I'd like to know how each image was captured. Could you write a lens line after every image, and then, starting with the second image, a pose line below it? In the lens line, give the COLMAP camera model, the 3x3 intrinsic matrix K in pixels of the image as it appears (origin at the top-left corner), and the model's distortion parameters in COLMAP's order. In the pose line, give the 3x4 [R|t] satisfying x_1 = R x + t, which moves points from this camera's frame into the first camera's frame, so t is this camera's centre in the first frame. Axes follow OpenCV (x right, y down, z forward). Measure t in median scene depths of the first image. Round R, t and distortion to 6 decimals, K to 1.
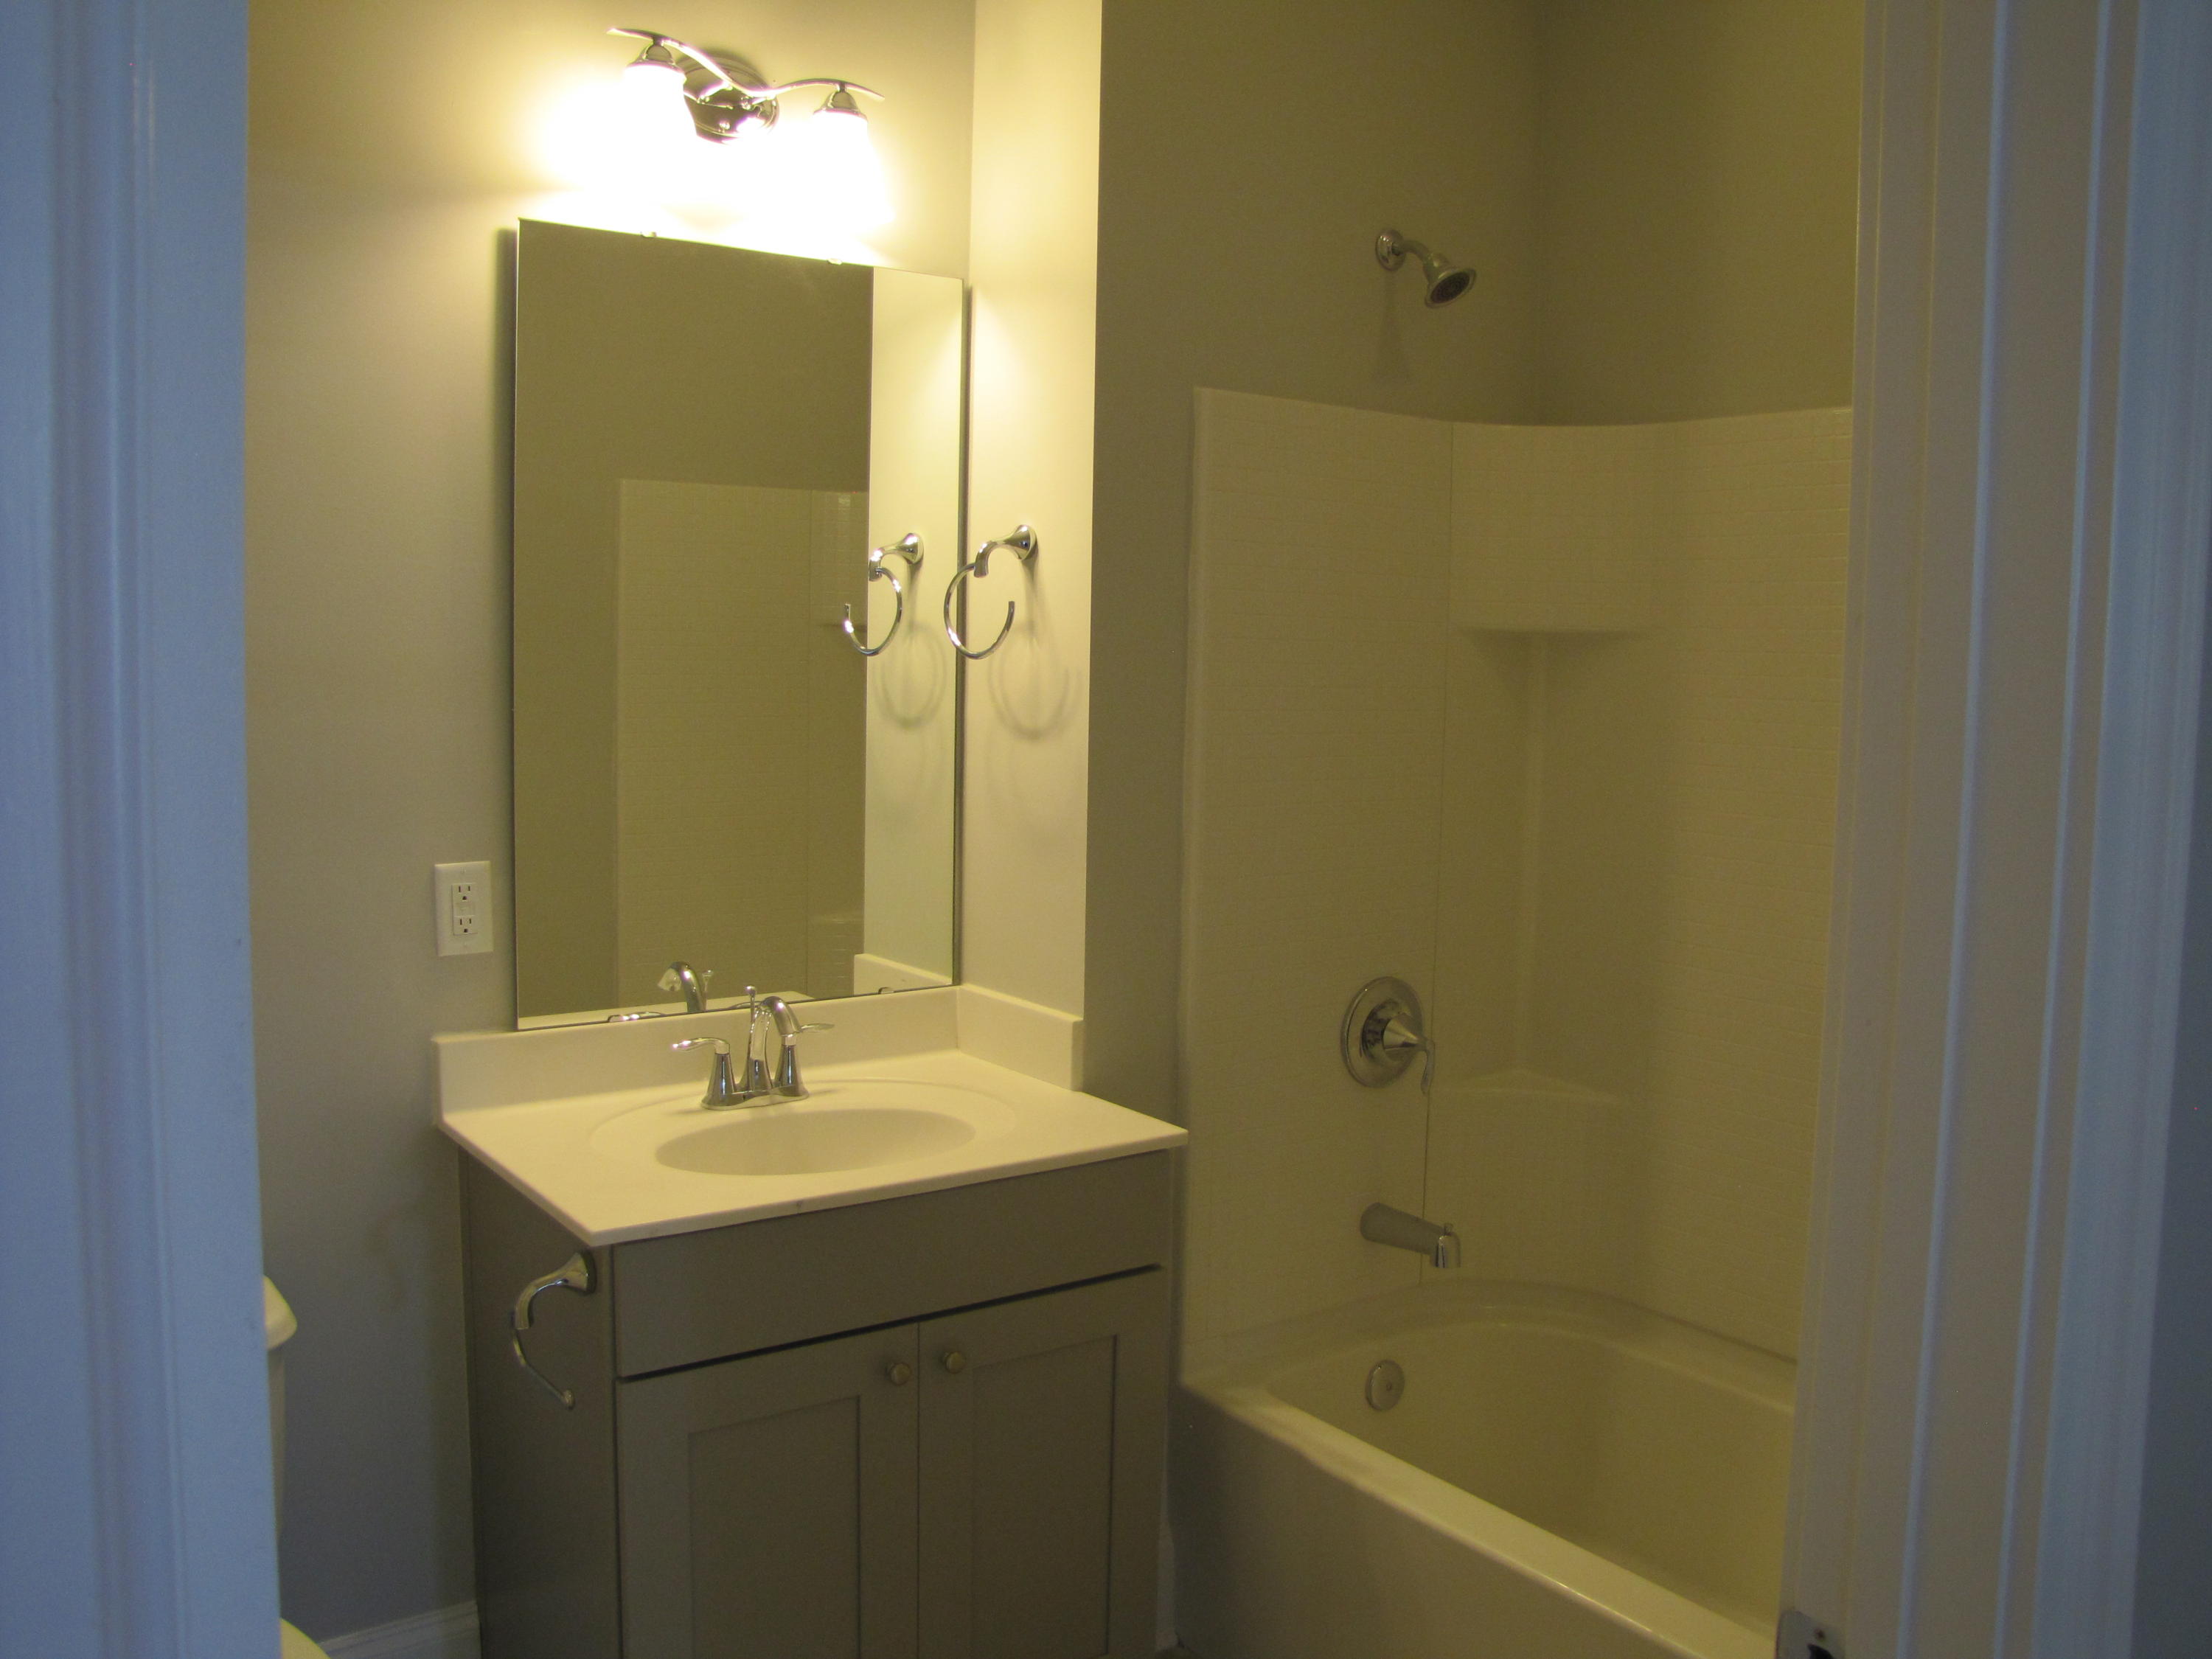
lens RADIAL K [[1985.3, 0, 1105.0], [0, 1985.3, 833.1], [0, 0, 1]] dist [-0.164562, 0.159572]
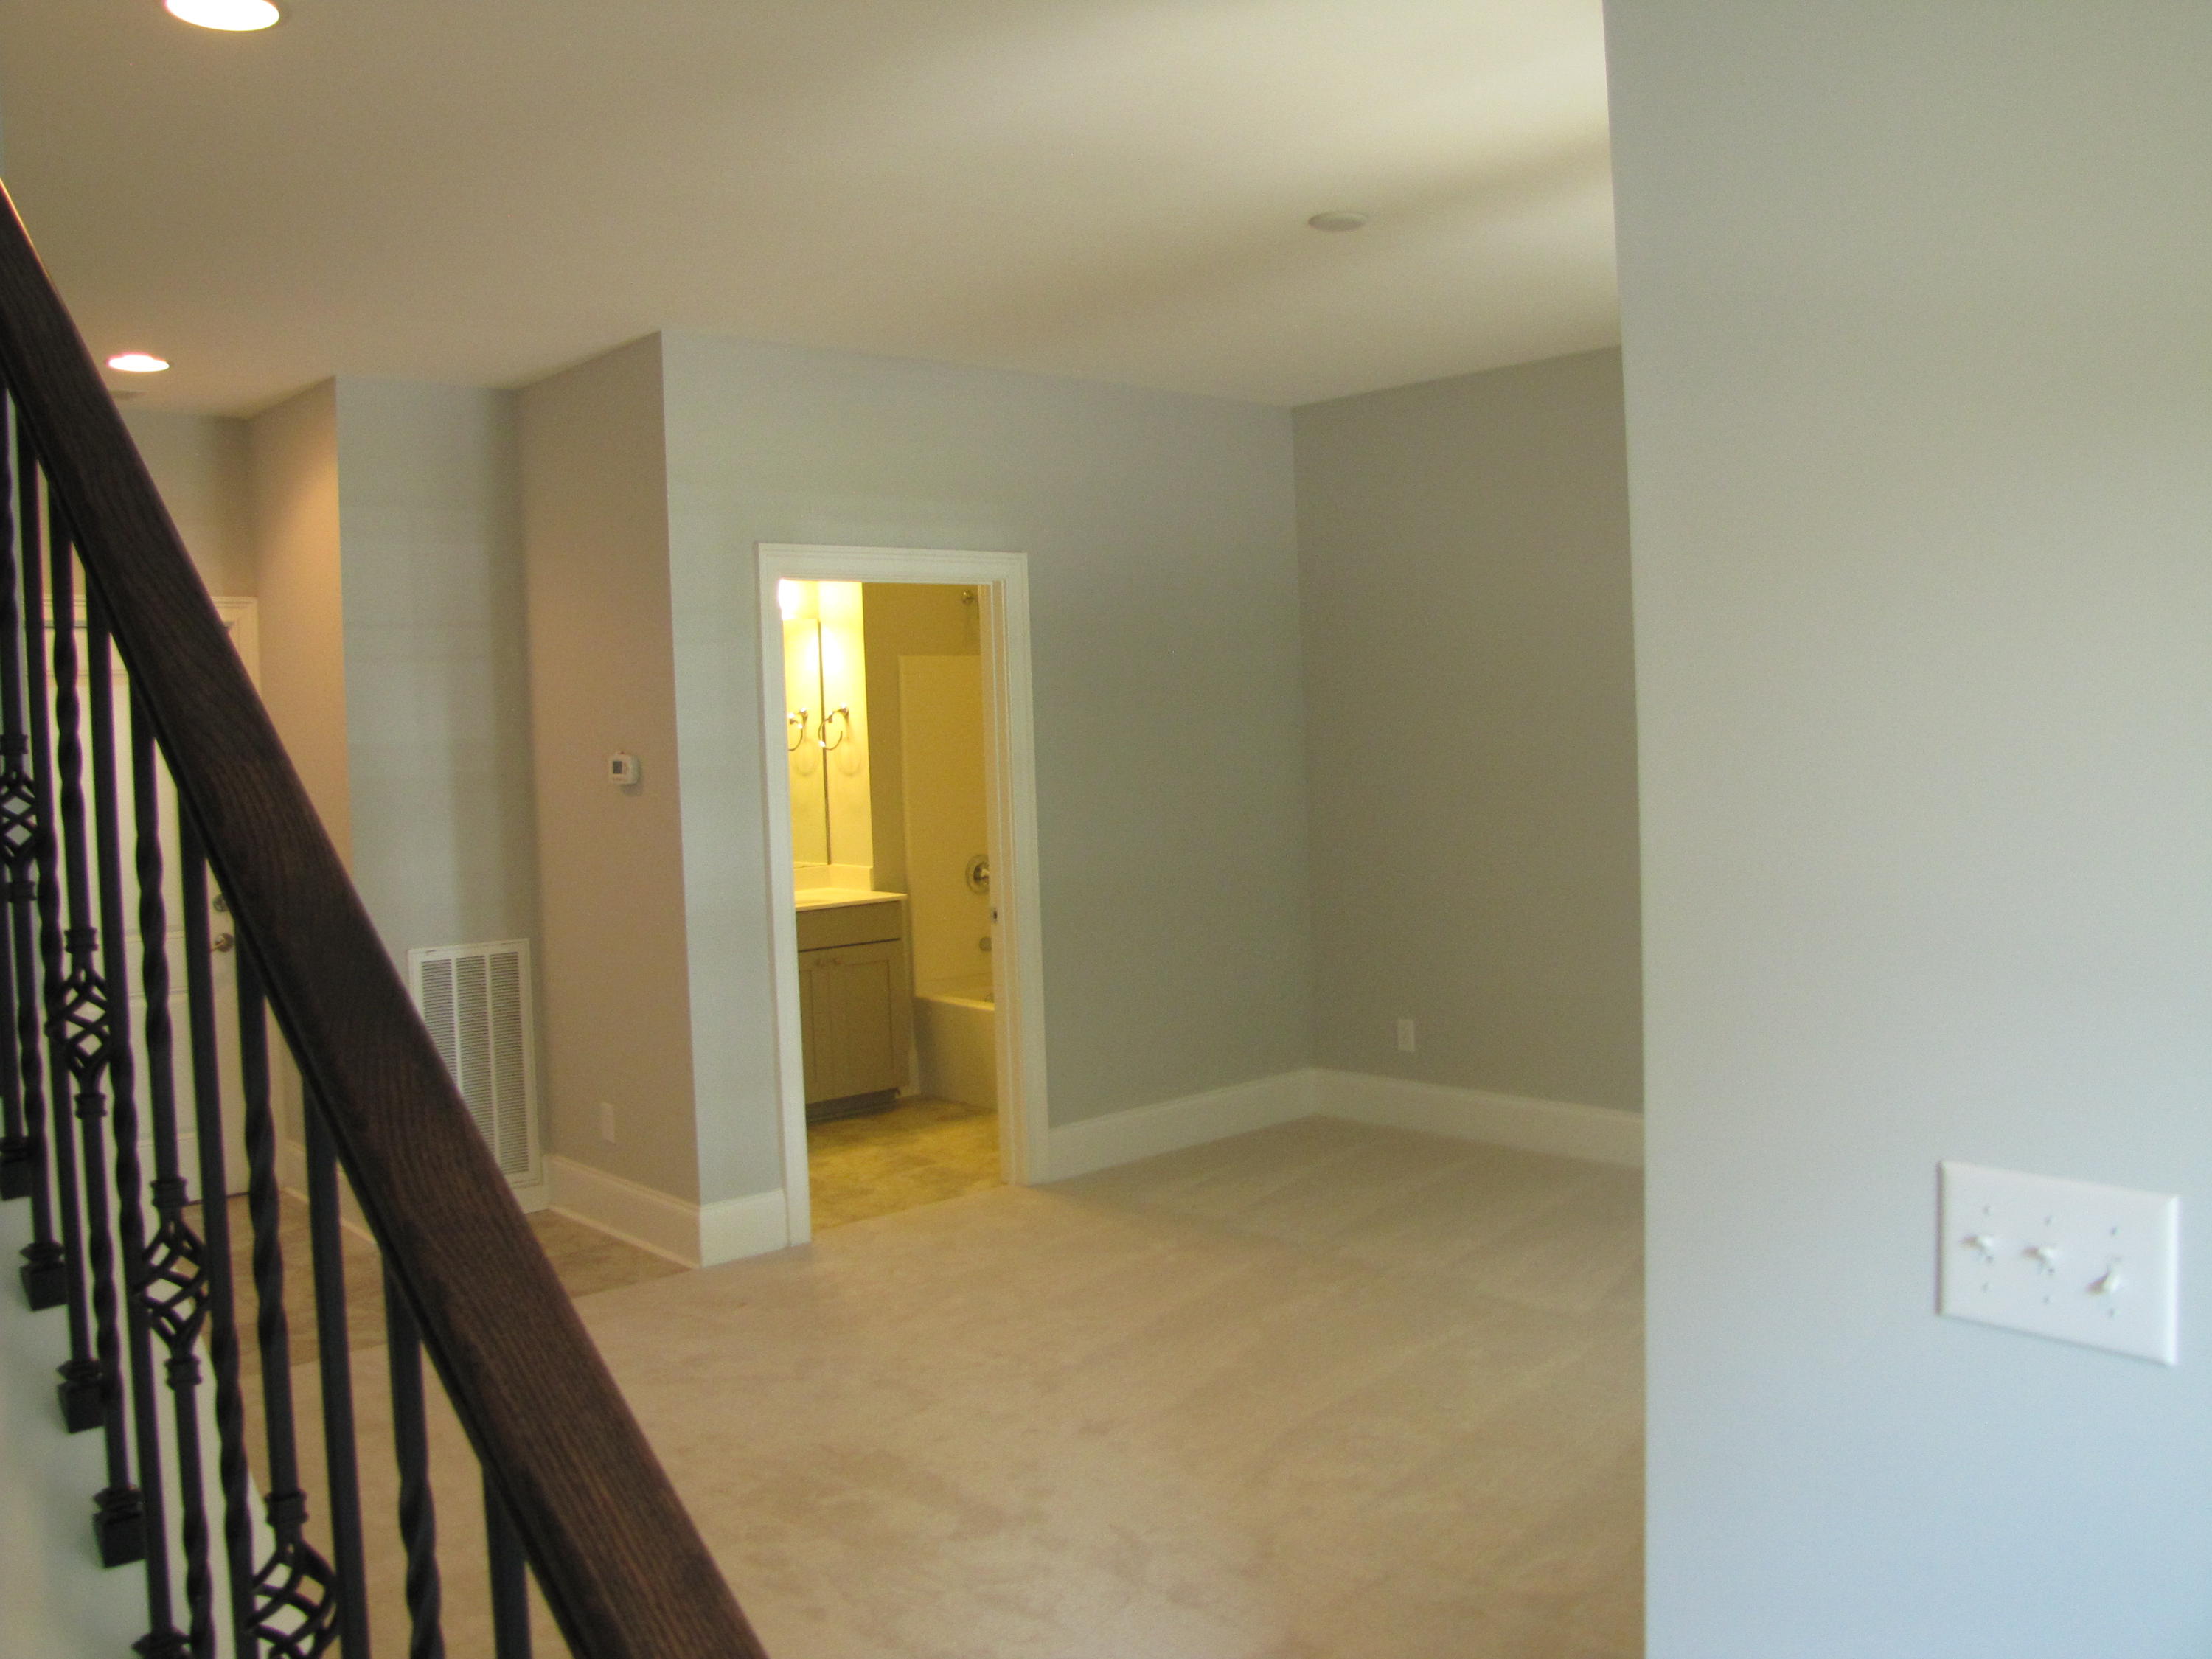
lens RADIAL K [[1985.3, 0, 1108.2], [0, 1985.3, 828.5], [0, 0, 1]] dist [-0.164562, 0.159572]
pose [[0.993235, -0.061122, 0.098731, 0.048224], [0.065507, 0.996976, -0.041796, 0.175976], [-0.095877, 0.047981, 0.994236, -1.941283]]
